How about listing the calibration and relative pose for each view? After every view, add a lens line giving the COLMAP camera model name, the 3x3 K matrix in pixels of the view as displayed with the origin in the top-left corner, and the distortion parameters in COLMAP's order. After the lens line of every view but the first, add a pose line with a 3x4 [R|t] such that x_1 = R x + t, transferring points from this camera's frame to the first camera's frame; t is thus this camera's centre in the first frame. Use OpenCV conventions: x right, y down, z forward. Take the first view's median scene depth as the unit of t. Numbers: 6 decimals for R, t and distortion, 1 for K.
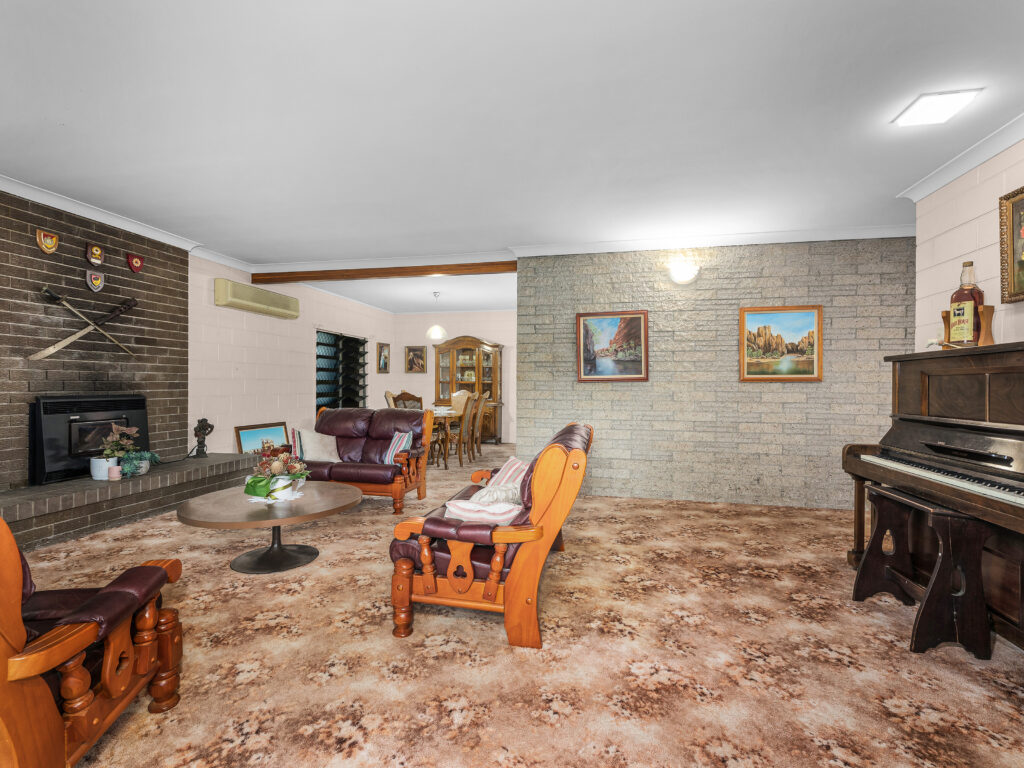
lens RADIAL K [[471.1, 0, 511.5], [0, 471.1, 380.2], [0, 0, 1]] dist [0.000696, 0.000092]
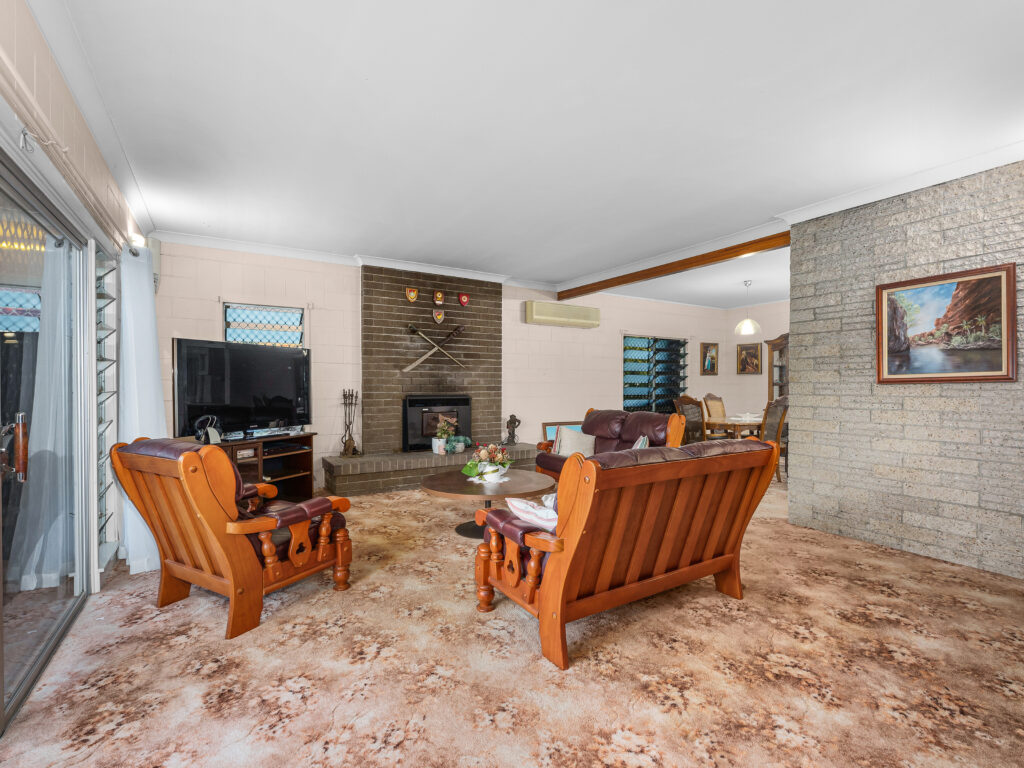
lens RADIAL K [[483.8, 0, 512.0], [0, 483.8, 384.0], [0, 0, 1]] dist [0.000708, -0.000456]
pose [[0.688813, -0.005425, -0.724919, 0.322822], [0.007211, 0.999974, -0.000631, 0.000969], [0.724903, -0.004793, 0.688834, 0.125859]]
